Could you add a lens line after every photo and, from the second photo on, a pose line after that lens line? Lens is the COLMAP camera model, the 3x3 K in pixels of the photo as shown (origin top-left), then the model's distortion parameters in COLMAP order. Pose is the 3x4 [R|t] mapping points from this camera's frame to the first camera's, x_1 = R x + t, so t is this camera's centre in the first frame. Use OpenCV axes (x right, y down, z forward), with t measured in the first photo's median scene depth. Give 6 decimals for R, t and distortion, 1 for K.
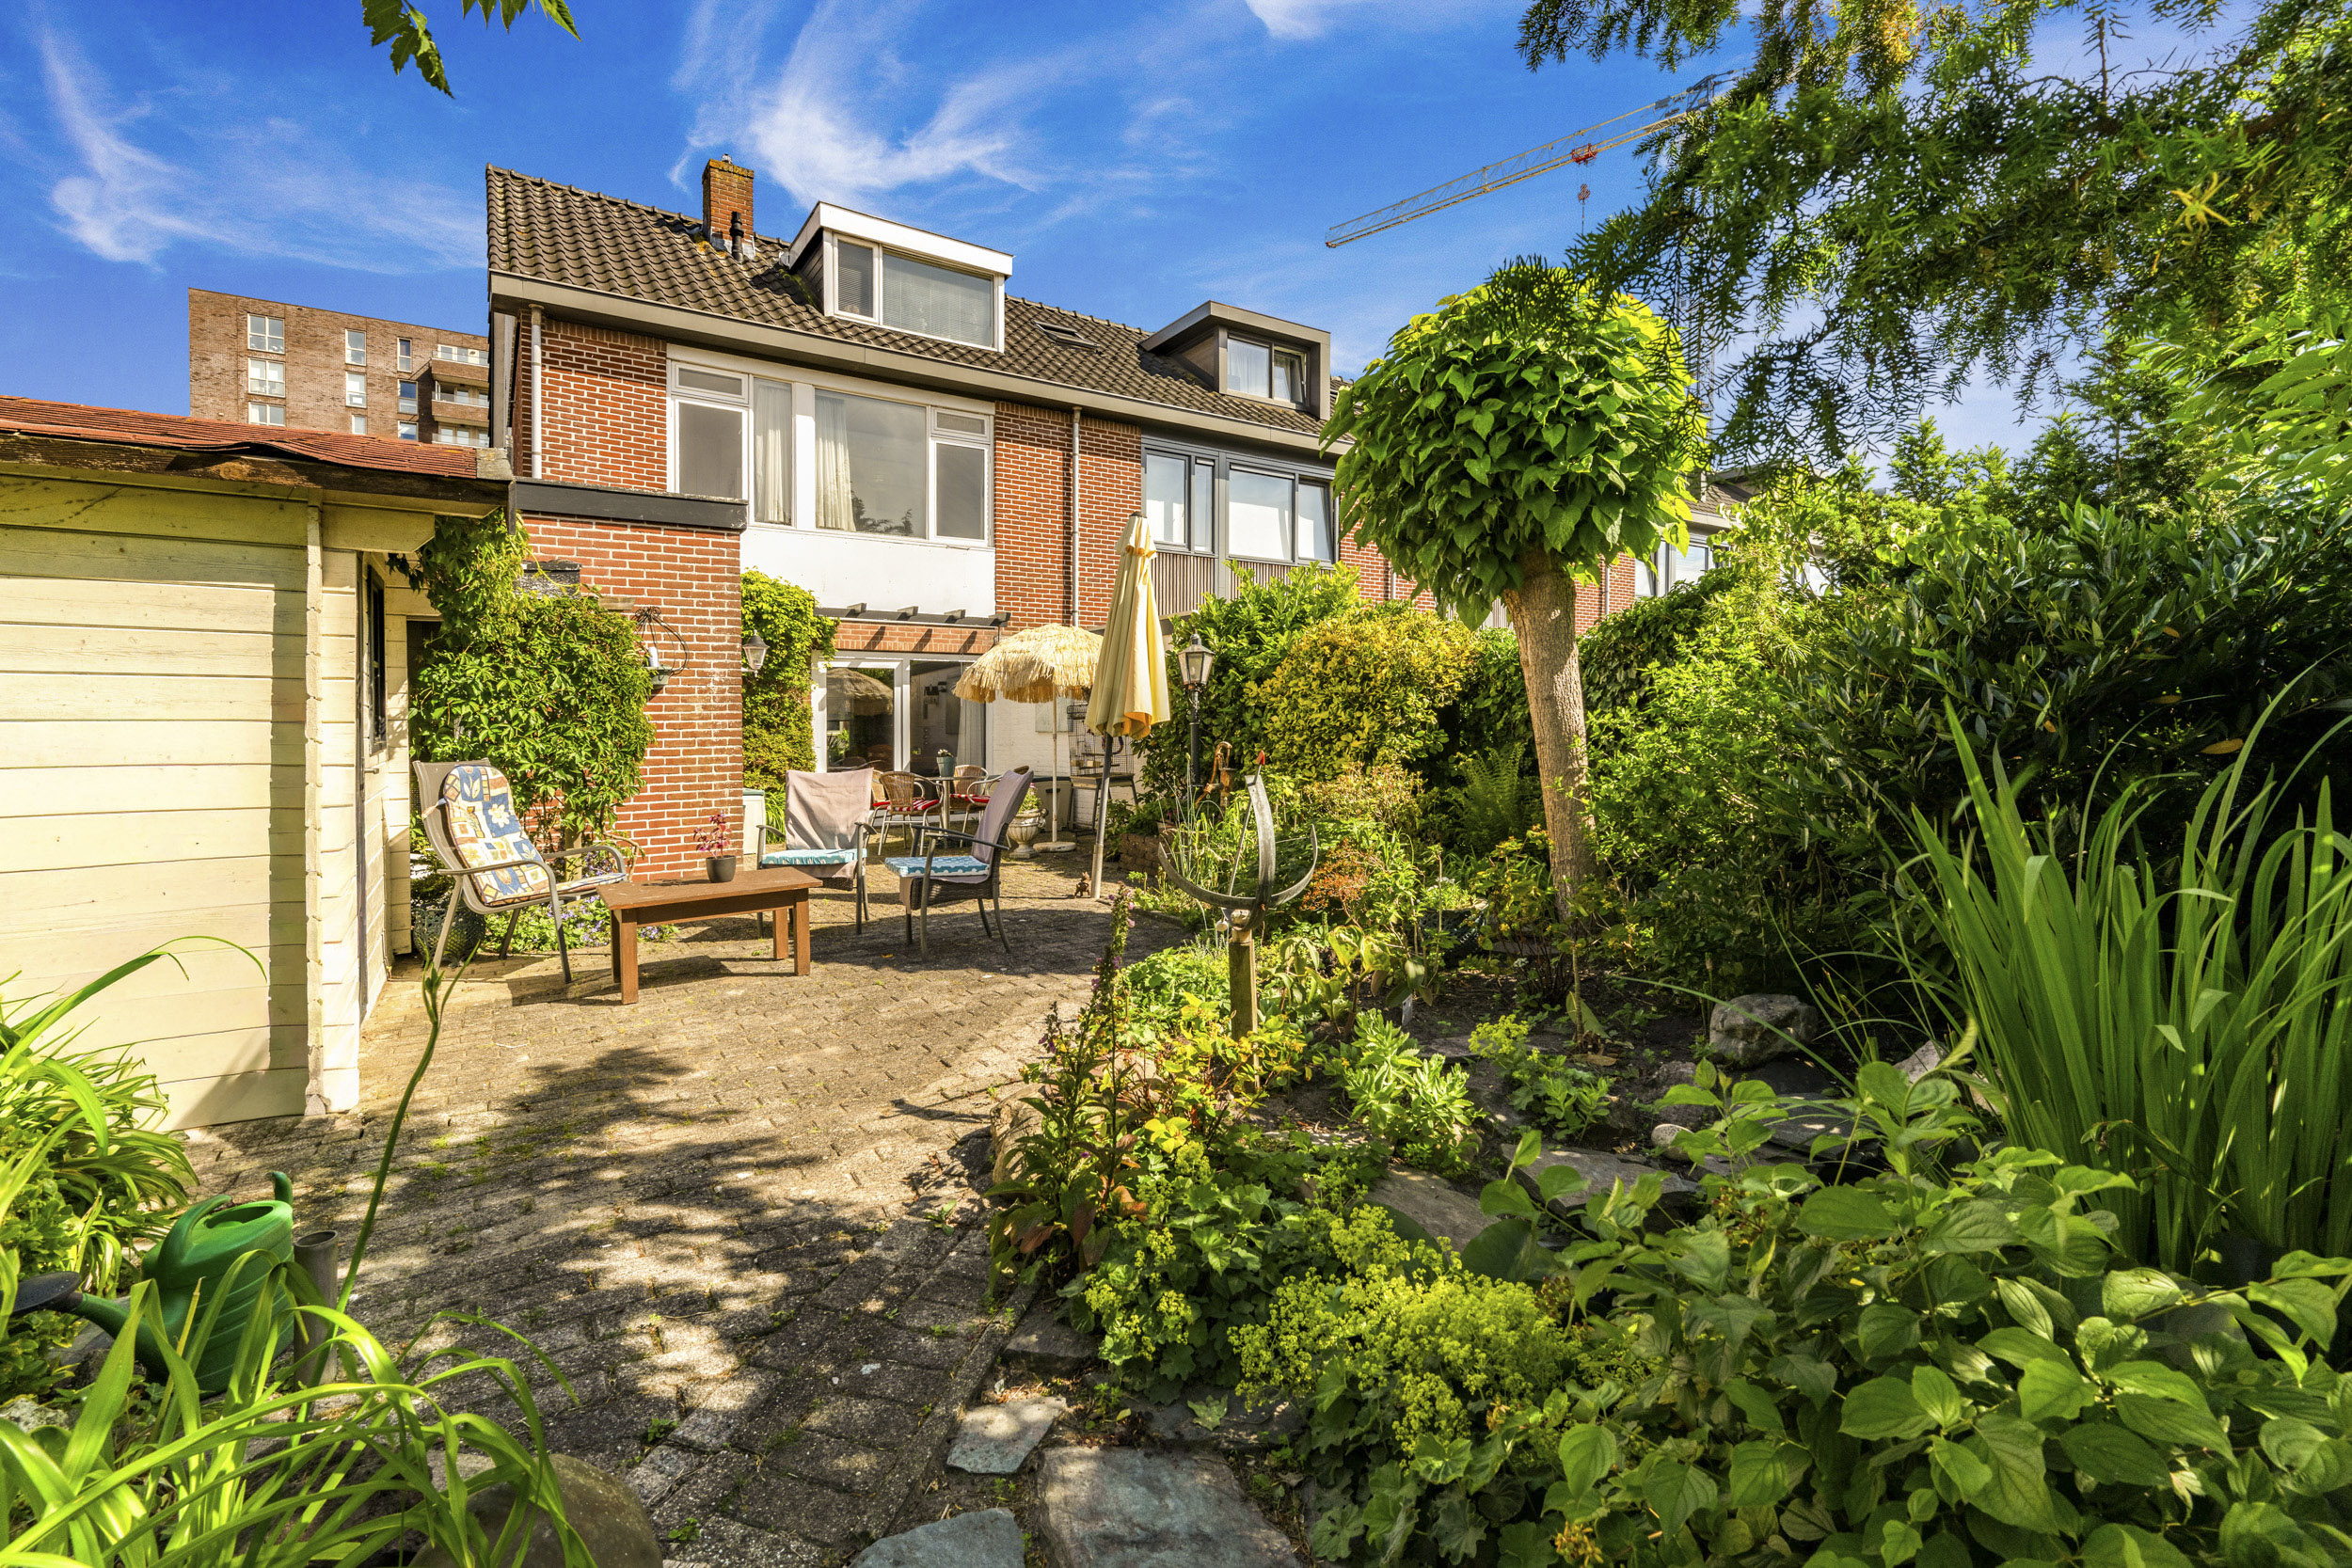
lens RADIAL K [[1070.0, 0, 1176.0], [0, 1070.0, 677.1], [0, 0, 1]] dist [-0.000312, 0.000014]
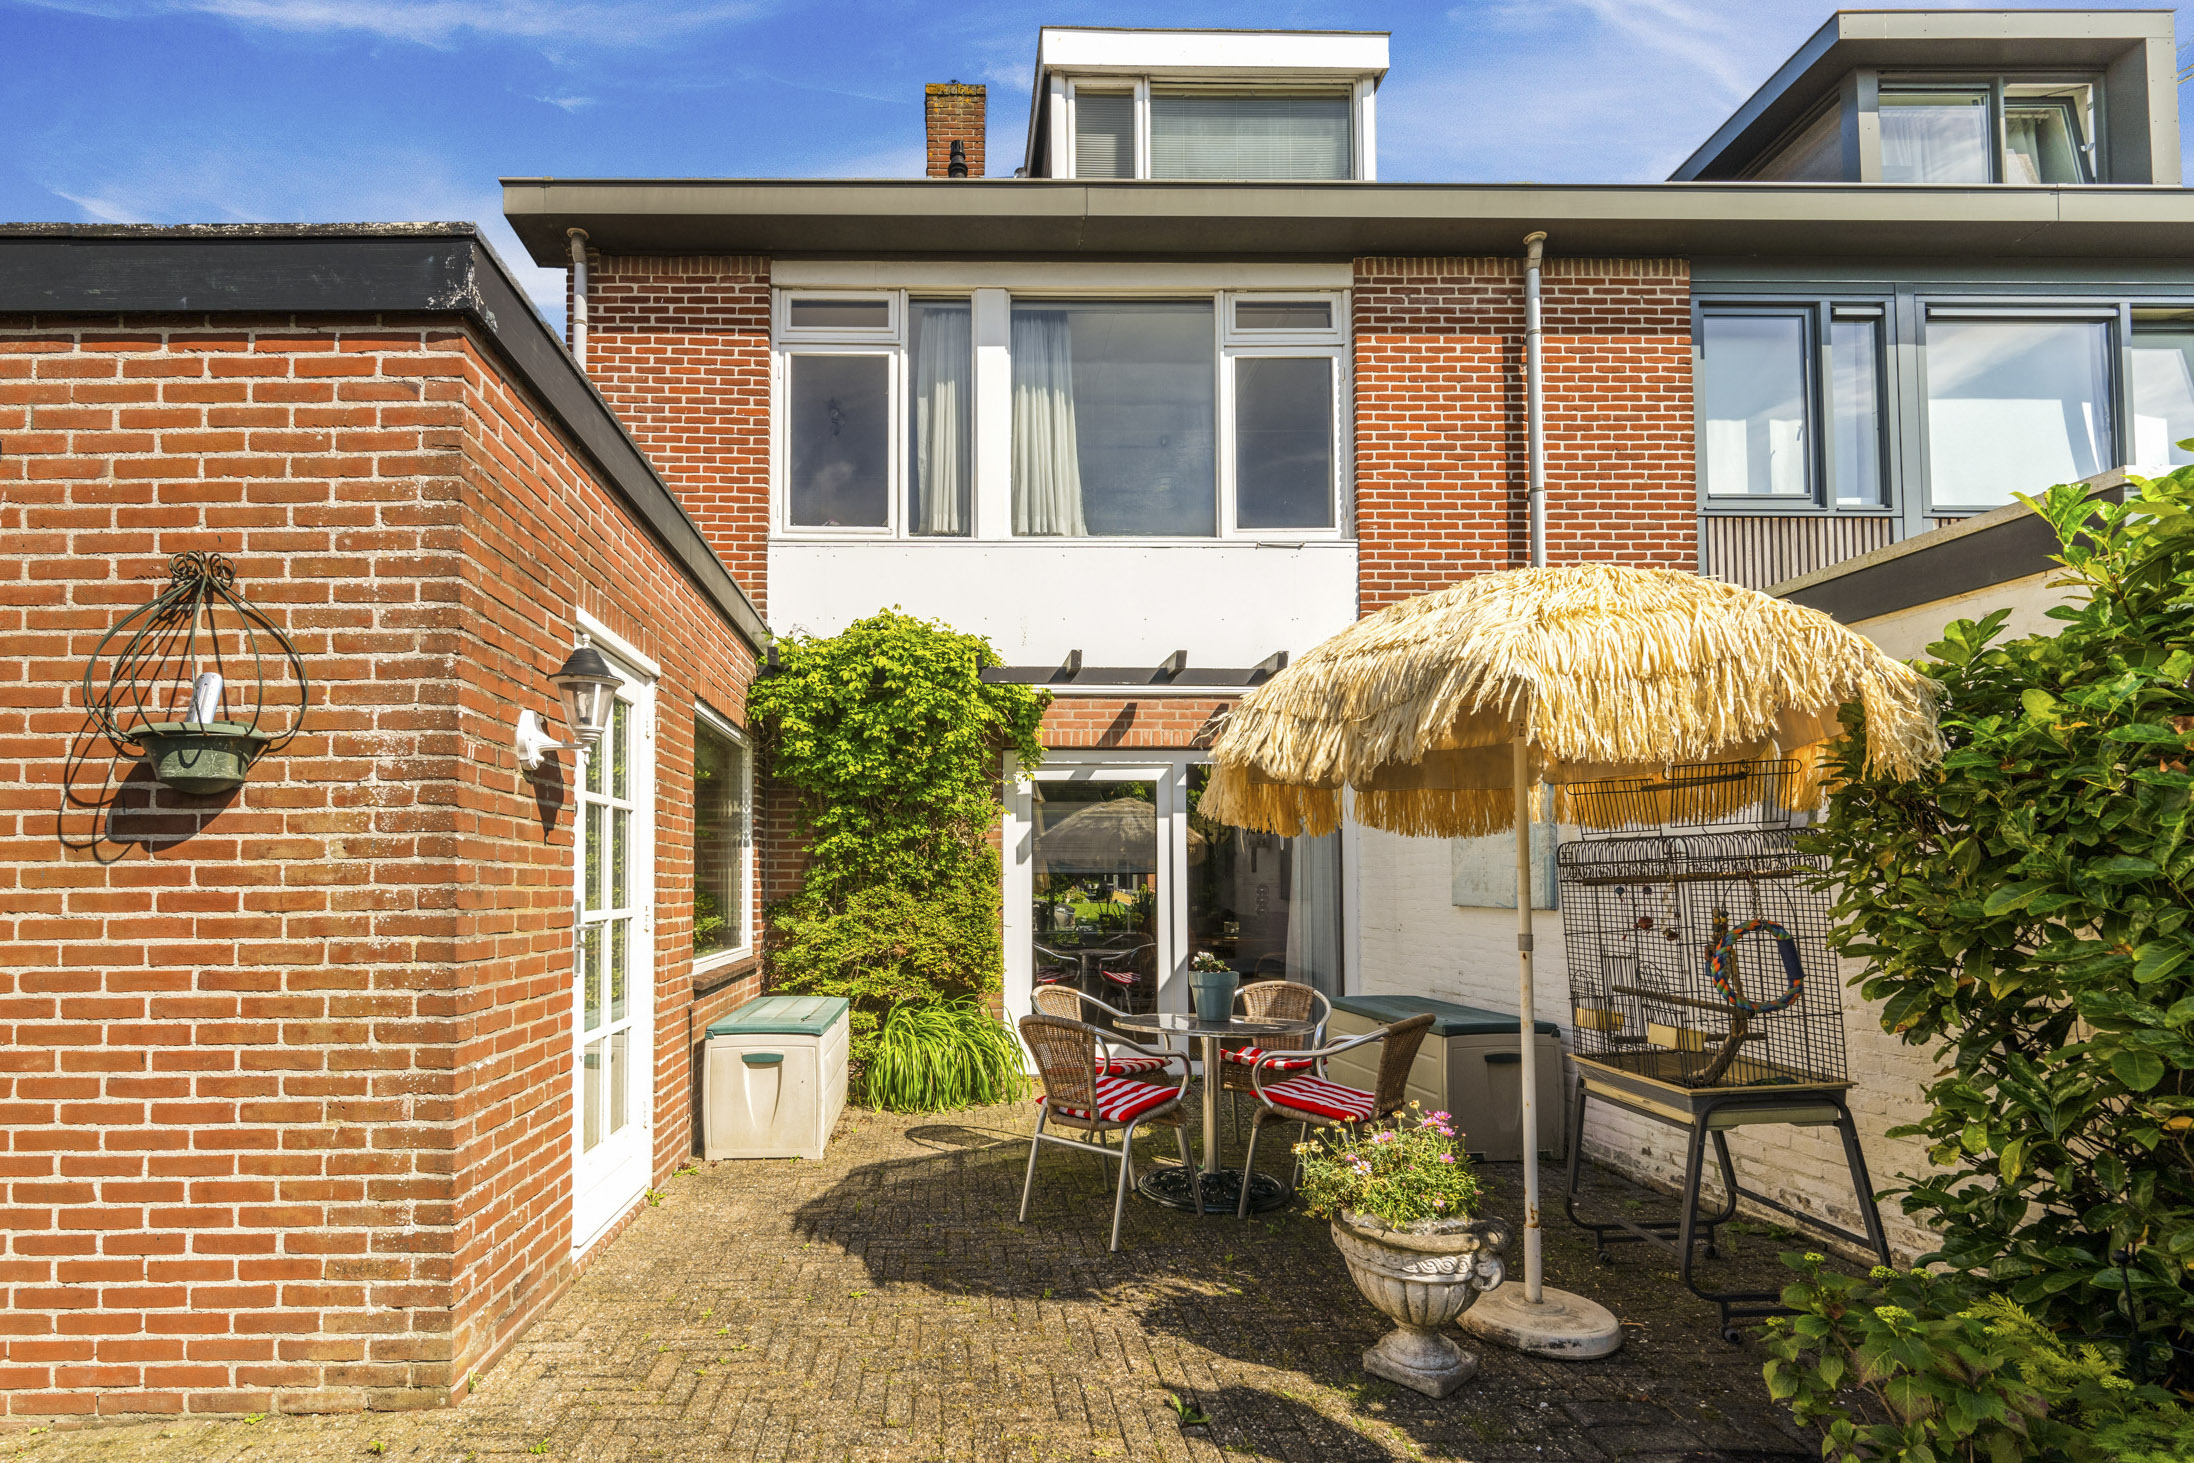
lens RADIAL K [[992.0, 0, 936.2], [0, 992.0, 841.3], [0, 0, 1]] dist [-0.001324, -0.000495]
pose [[0.821135, -0.012388, -0.570600, -0.076959], [0.019123, 0.999800, 0.005813, 0.019183], [0.570414, -0.015685, 0.821207, 0.578463]]
